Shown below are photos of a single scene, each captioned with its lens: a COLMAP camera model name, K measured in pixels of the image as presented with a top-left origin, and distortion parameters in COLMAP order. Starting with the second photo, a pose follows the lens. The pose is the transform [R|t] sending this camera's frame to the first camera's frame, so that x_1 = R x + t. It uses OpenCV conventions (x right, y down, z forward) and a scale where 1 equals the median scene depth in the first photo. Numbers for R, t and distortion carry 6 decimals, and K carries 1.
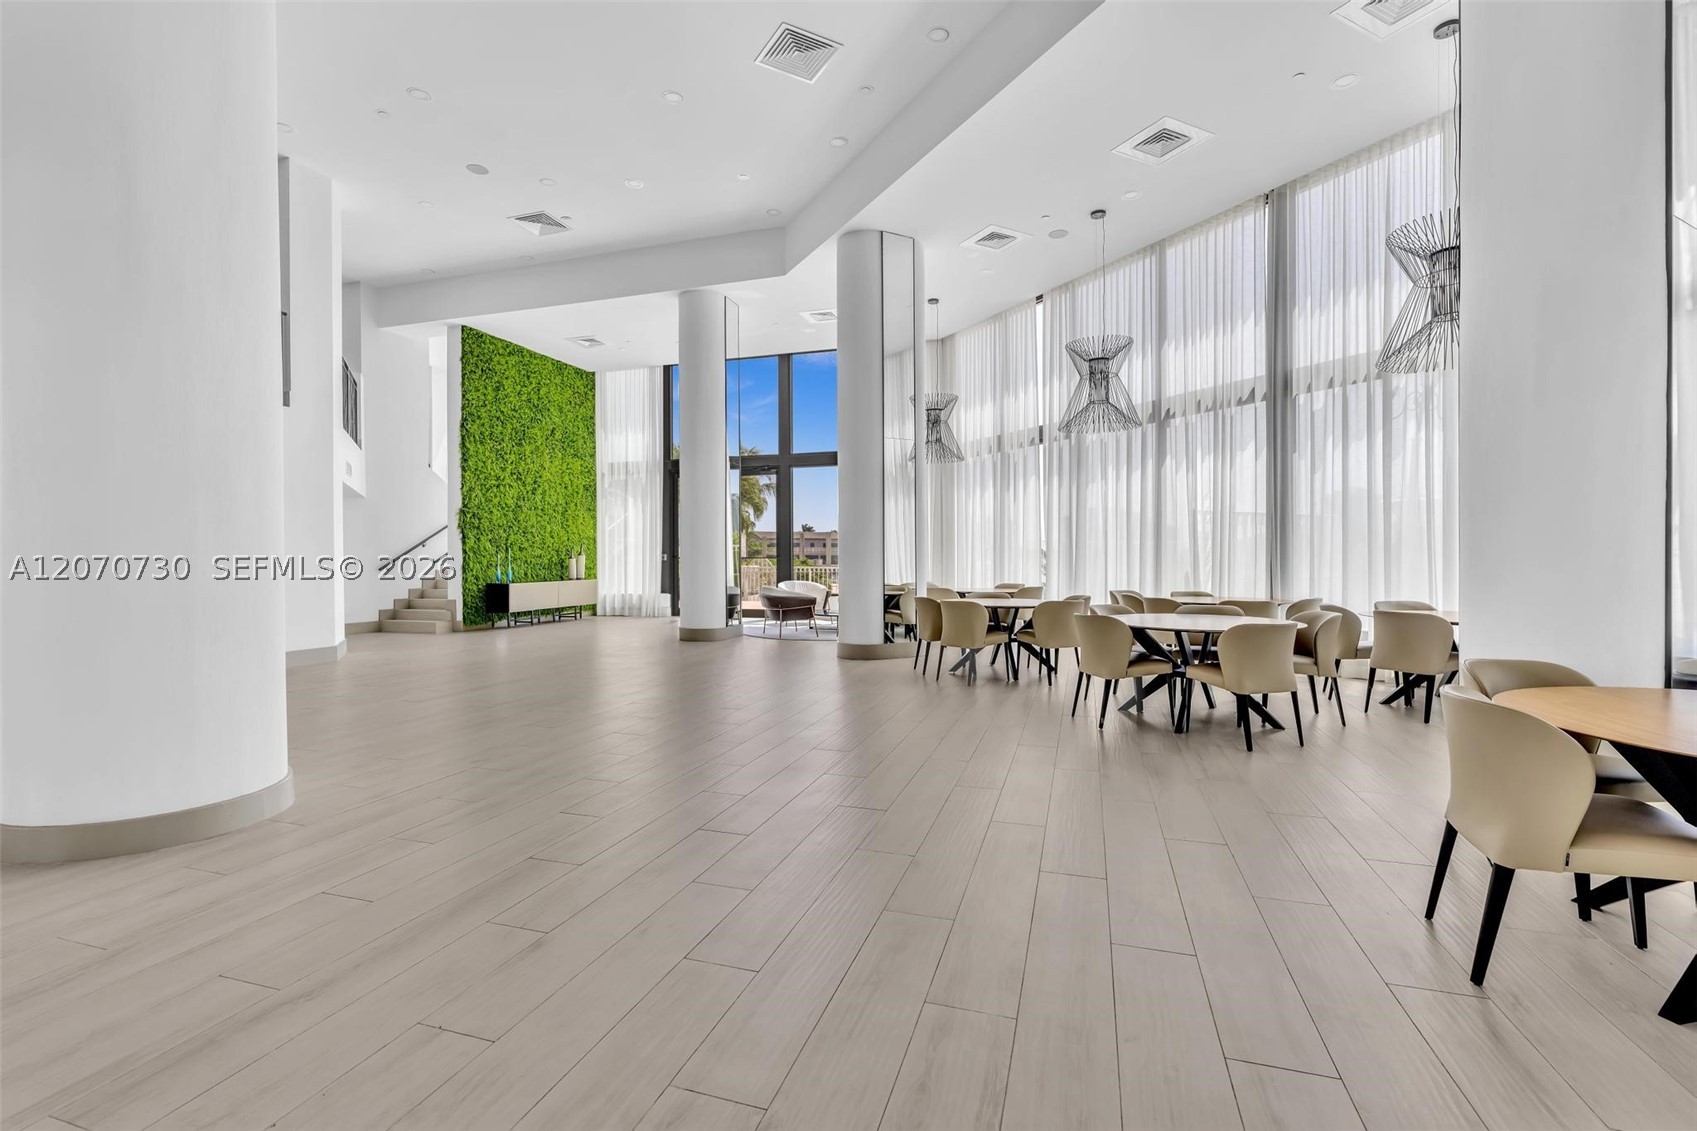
lens RADIAL K [[760.0, 0, 838.2], [0, 760.0, 558.5], [0, 0, 1]] dist [-0.004041, 0.000315]
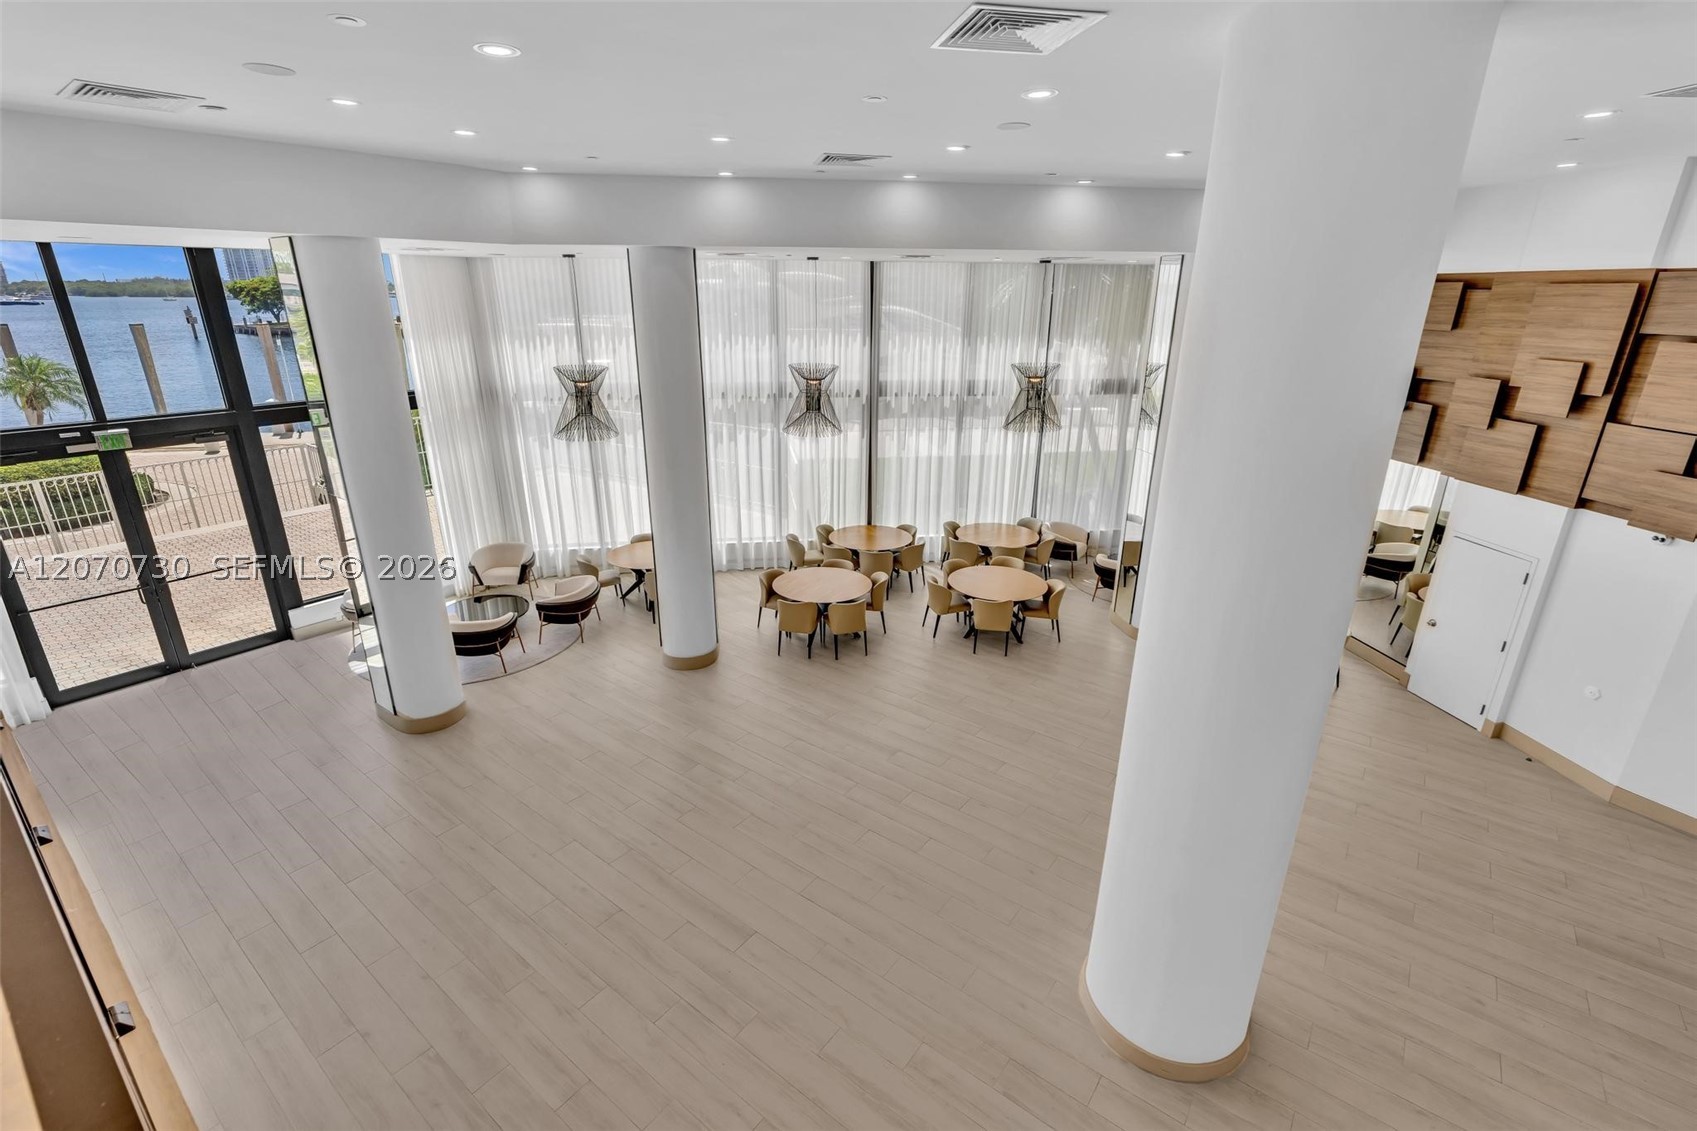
lens RADIAL K [[760.0, 0, 838.2], [0, 760.0, 558.5], [0, 0, 1]] dist [-0.004041, 0.000315]
pose [[0.345814, -0.306670, 0.886773, -0.574254], [0.002580, 0.945389, 0.325935, -0.255719], [-0.938300, -0.110425, 0.327719, 0.328470]]
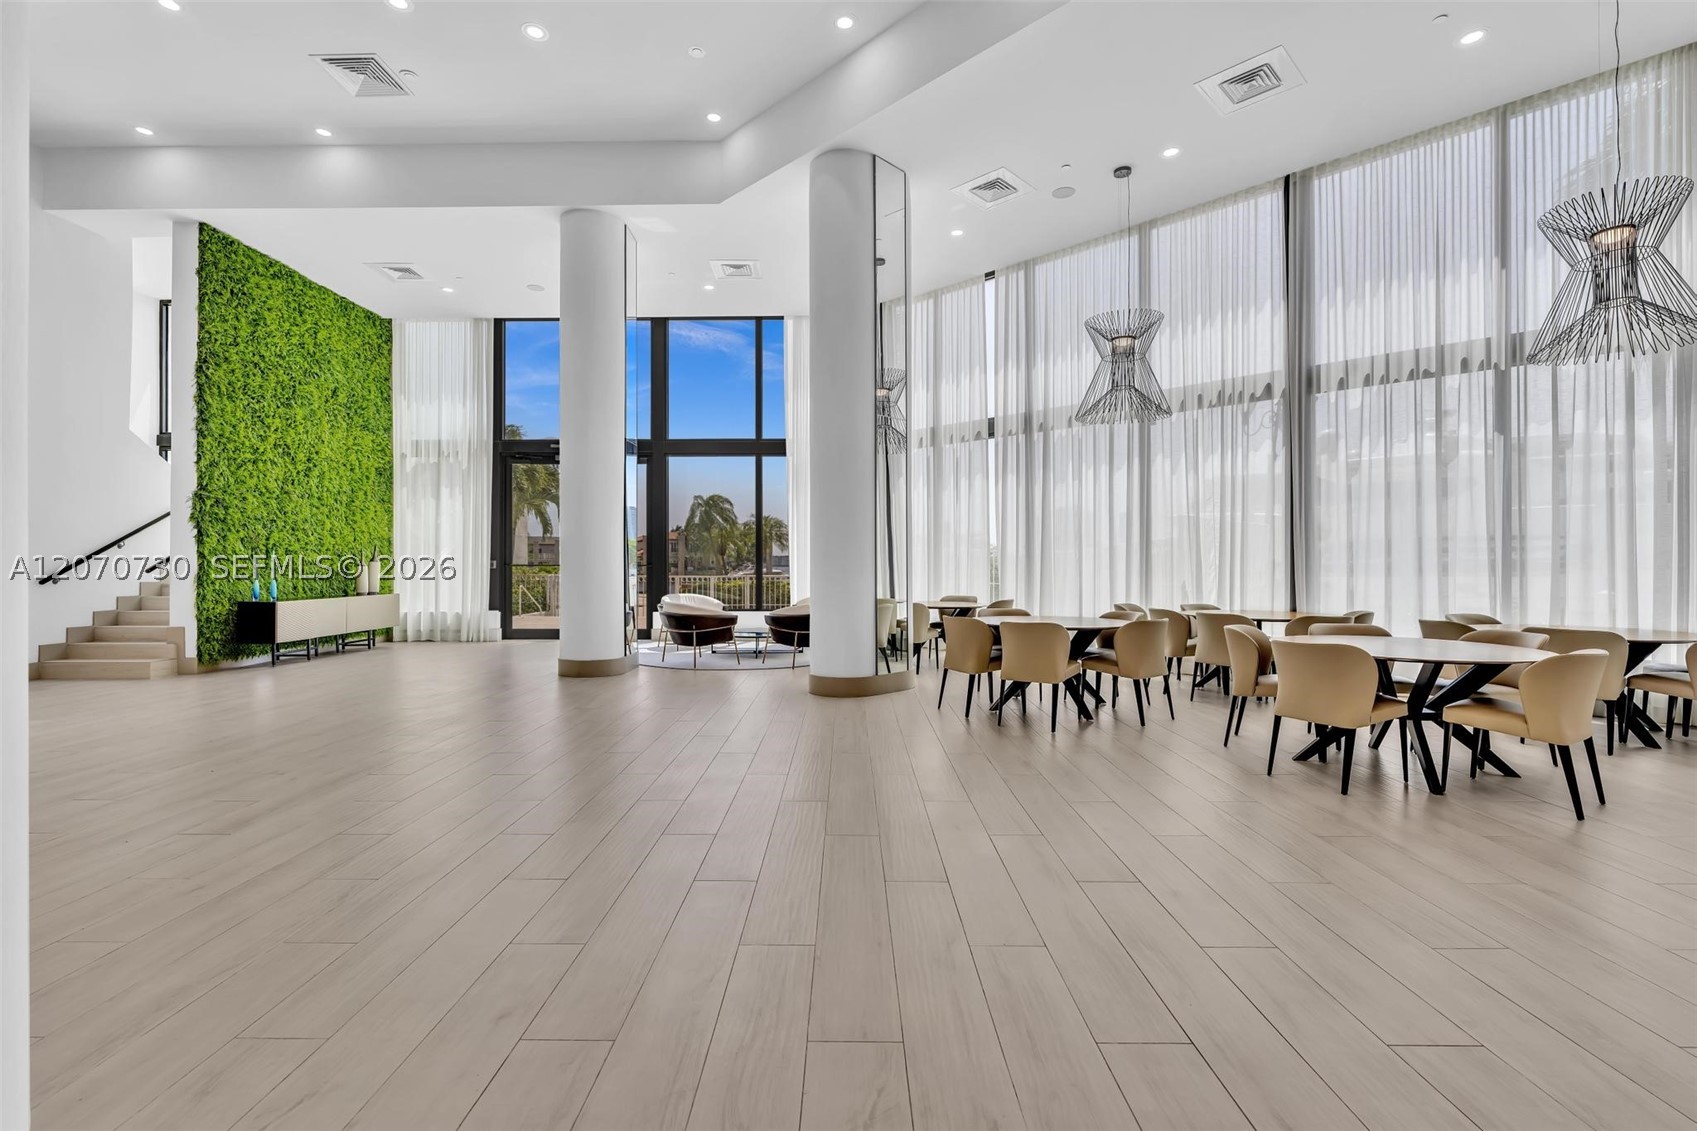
lens RADIAL K [[760.0, 0, 838.2], [0, 760.0, 558.5], [0, 0, 1]] dist [-0.004041, 0.000315]
pose [[0.952971, 0.004574, 0.303027, -0.150977], [-0.001325, 0.999939, -0.010923, 0.000291], [-0.303058, 0.010008, 0.952919, 0.178614]]
